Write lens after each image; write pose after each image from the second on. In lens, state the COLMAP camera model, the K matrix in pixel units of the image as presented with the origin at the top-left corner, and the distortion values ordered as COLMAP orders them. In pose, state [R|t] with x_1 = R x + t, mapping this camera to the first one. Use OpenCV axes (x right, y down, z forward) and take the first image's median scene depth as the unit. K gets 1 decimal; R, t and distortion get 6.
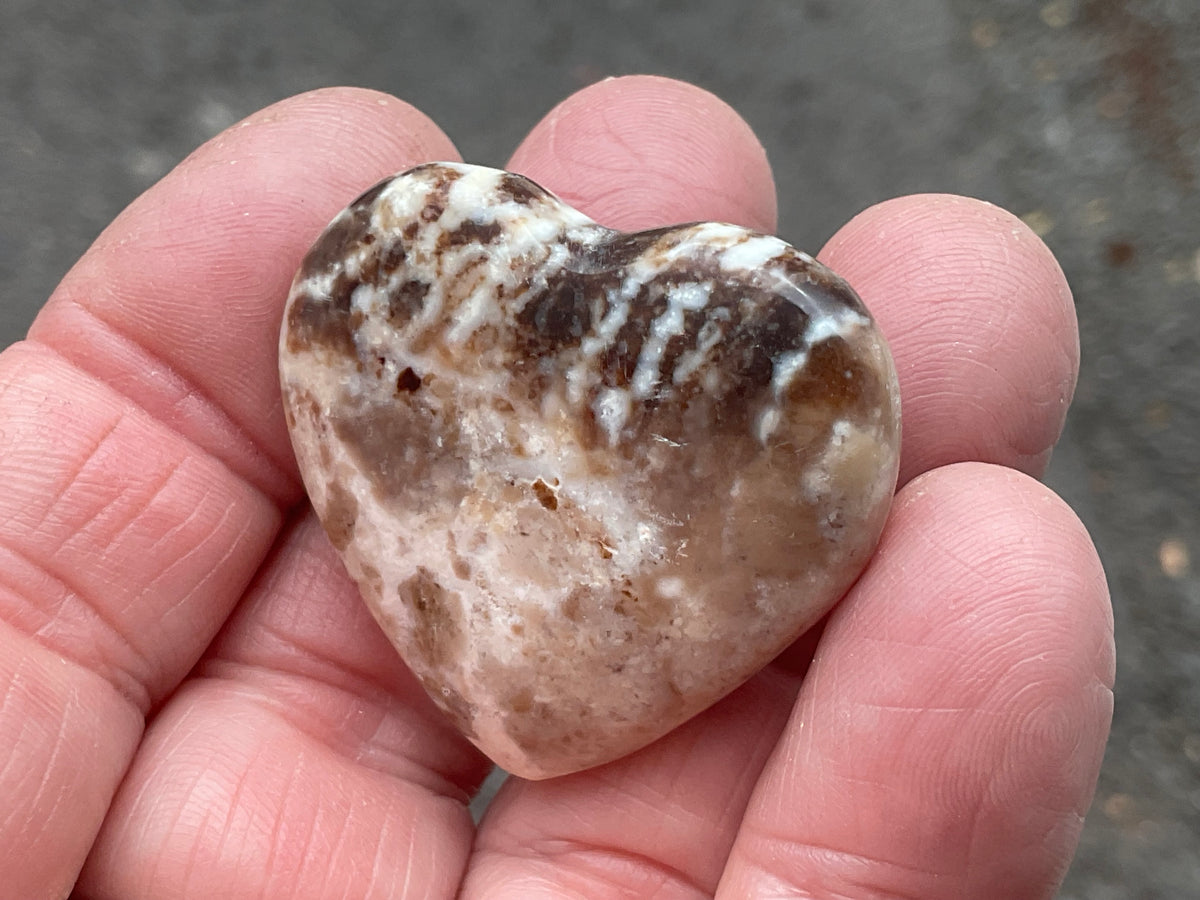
lens RADIAL K [[2047.8, 0, 600.0], [0, 2047.8, 450.0], [0, 0, 1]] dist [0.089568, 0.065756]
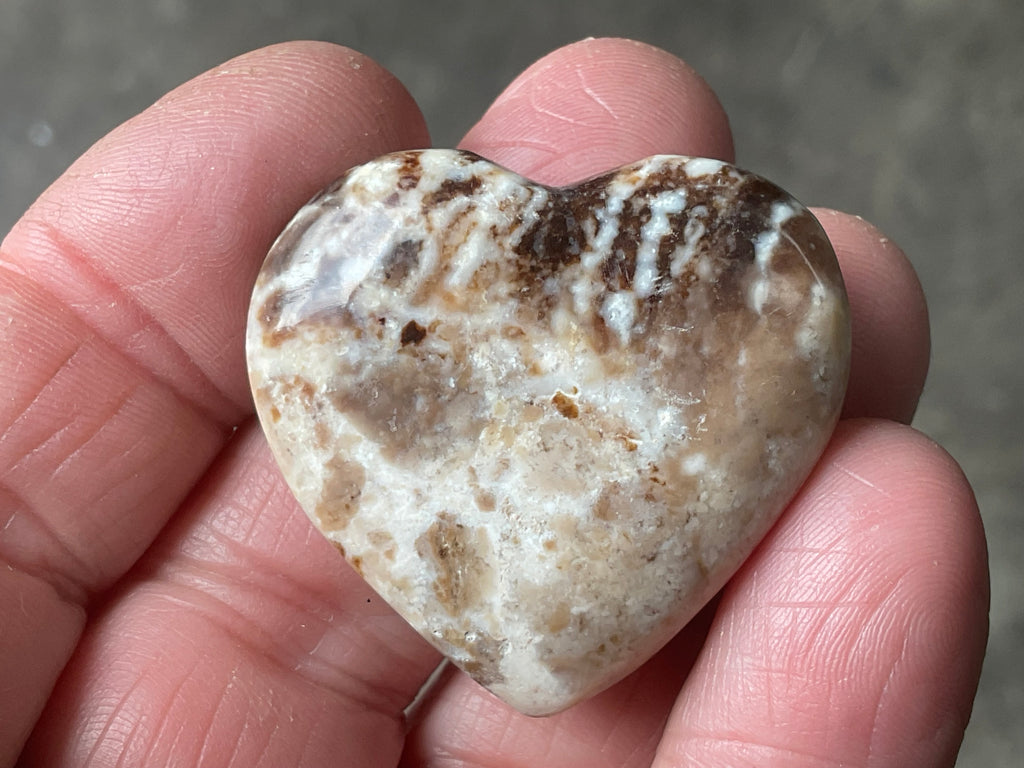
lens RADIAL K [[1747.4, 0, 512.0], [0, 1747.4, 384.0], [0, 0, 1]] dist [0.089568, 0.065756]
pose [[0.926086, -0.128404, 0.354793, -0.382908], [0.216106, 0.951309, -0.219794, 0.209939], [-0.309295, 0.280221, 0.908742, 0.154575]]
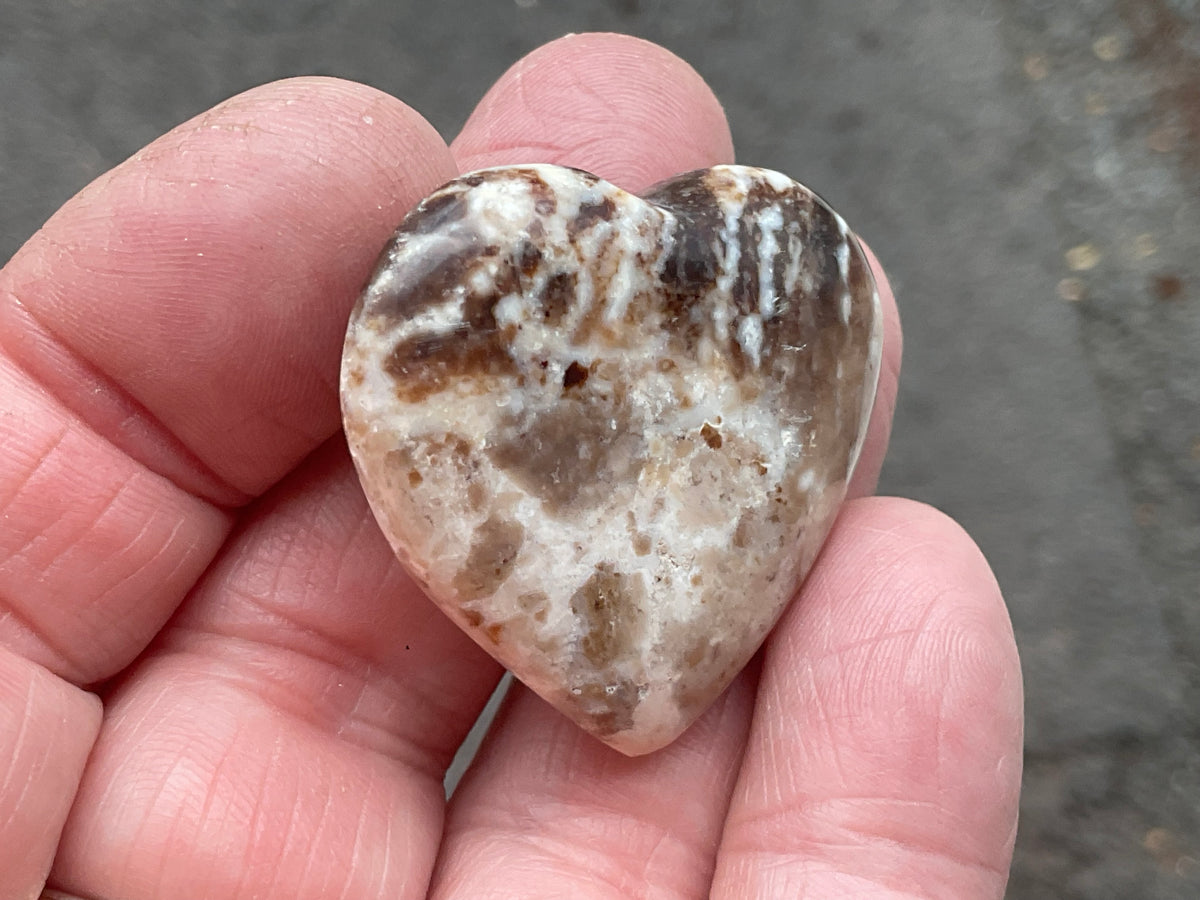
lens RADIAL K [[2047.8, 0, 600.0], [0, 2047.8, 450.0], [0, 0, 1]] dist [0.089568, 0.065756]
pose [[0.488878, -0.253945, 0.834572, -0.939768], [0.351293, 0.933001, 0.078114, -0.074507], [-0.798494, 0.254991, 0.545332, 0.468282]]
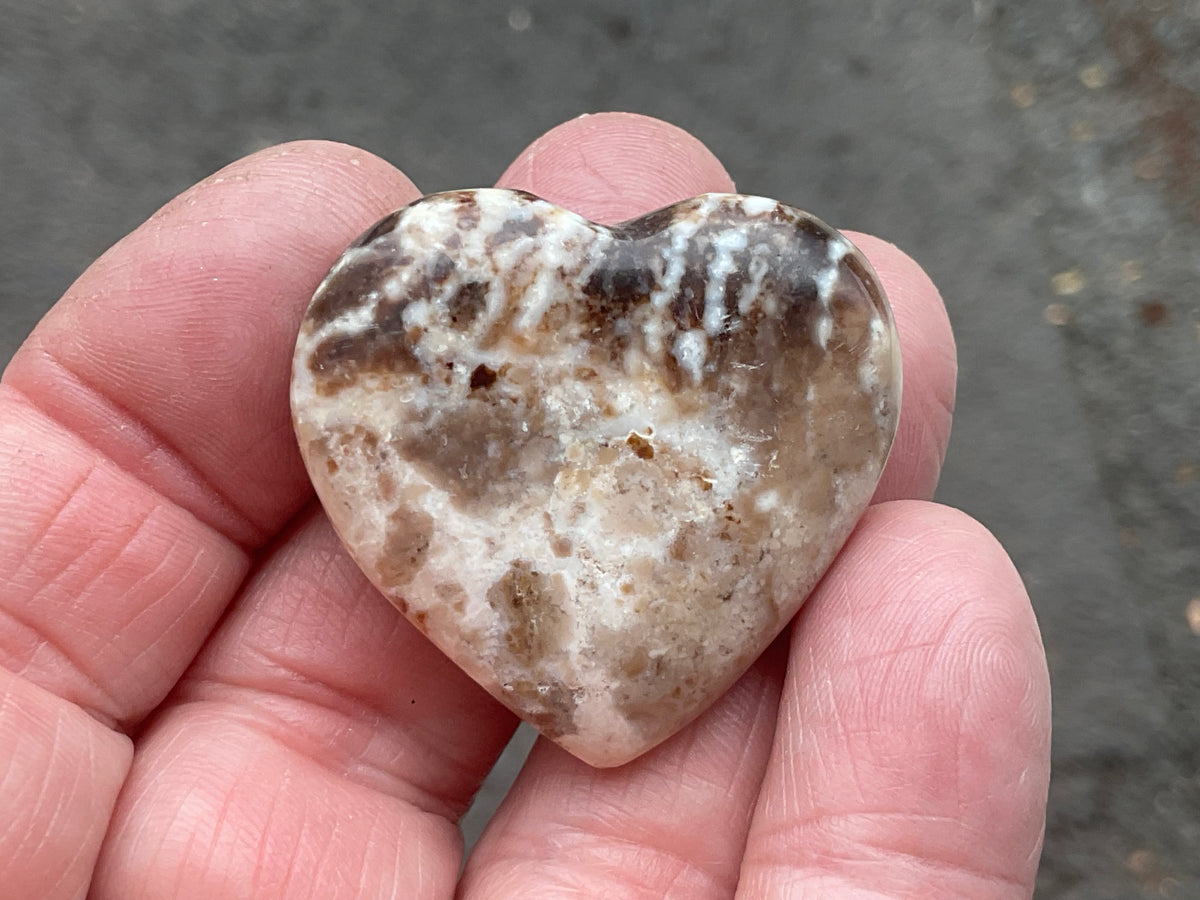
lens RADIAL K [[2047.8, 0, 600.0], [0, 2047.8, 450.0], [0, 0, 1]] dist [0.089568, 0.065756]
pose [[0.832666, -0.152642, 0.532322, -0.621387], [0.287058, 0.941004, -0.179189, 0.211534], [-0.473566, 0.302012, 0.827360, 0.112164]]
